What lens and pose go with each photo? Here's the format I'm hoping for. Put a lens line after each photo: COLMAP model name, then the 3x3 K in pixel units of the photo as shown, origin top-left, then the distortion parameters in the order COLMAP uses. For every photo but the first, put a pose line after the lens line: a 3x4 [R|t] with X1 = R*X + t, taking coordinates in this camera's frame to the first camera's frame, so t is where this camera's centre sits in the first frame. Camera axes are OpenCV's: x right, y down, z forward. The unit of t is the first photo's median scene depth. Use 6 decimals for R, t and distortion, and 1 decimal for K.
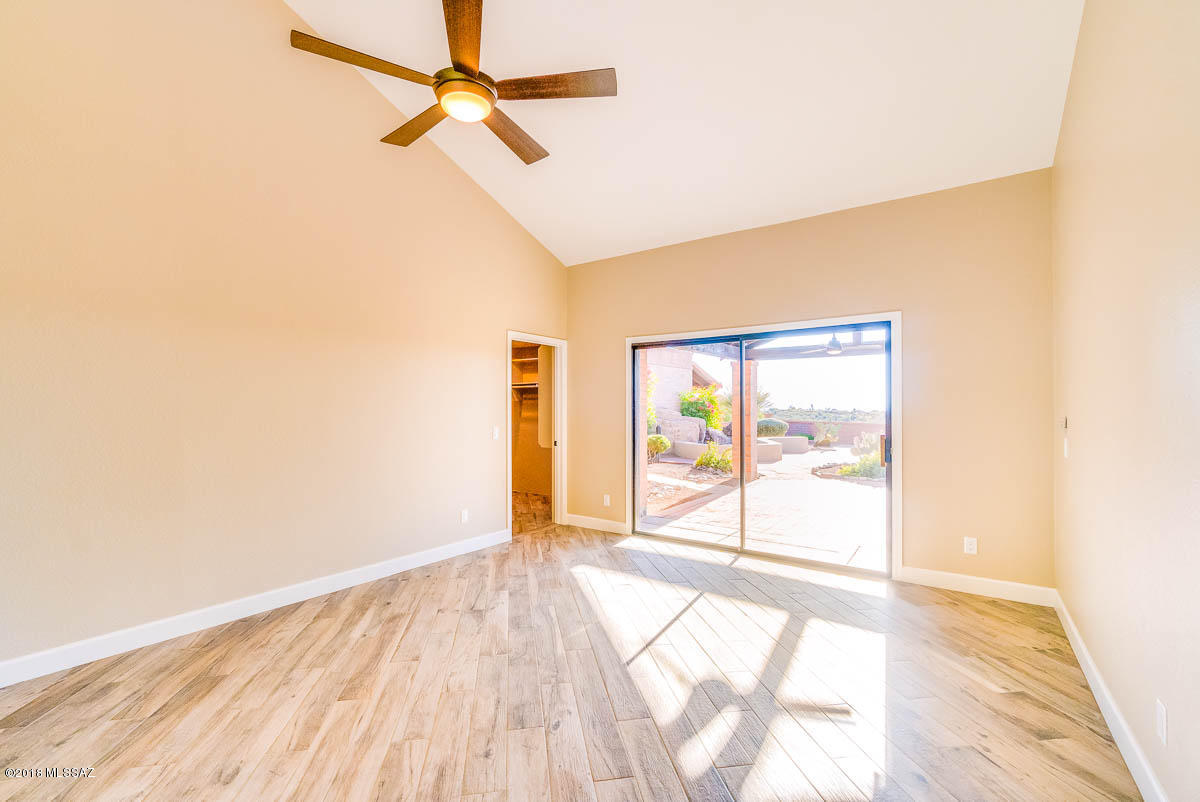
lens RADIAL K [[514.8, 0, 596.6], [0, 514.8, 381.6], [0, 0, 1]] dist [-0.002010, 0.001609]
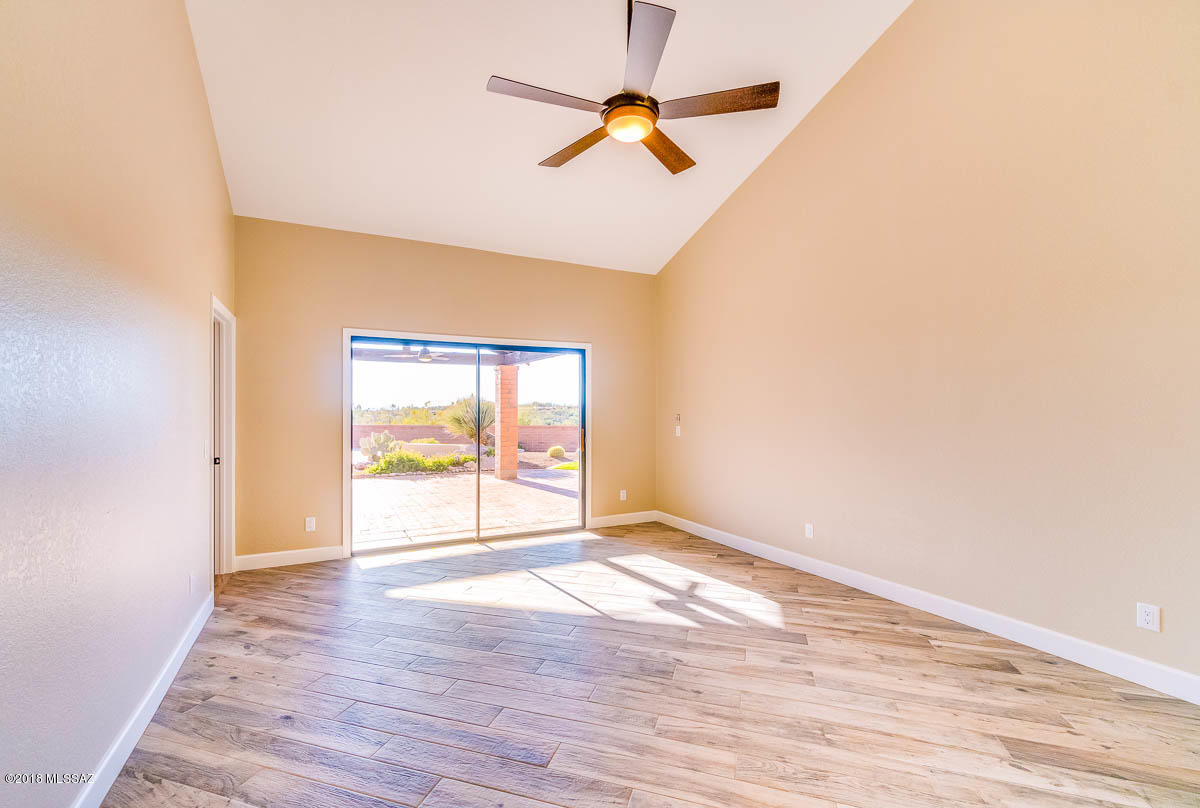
lens RADIAL K [[514.0, 0, 590.3], [0, 514.0, 406.5], [0, 0, 1]] dist [0.006583, 0.000382]
pose [[0.464782, 0.000921, 0.885425, -0.687578], [-0.040774, 0.998961, 0.020364, 0.012795], [-0.884486, -0.045567, 0.464336, 0.330248]]
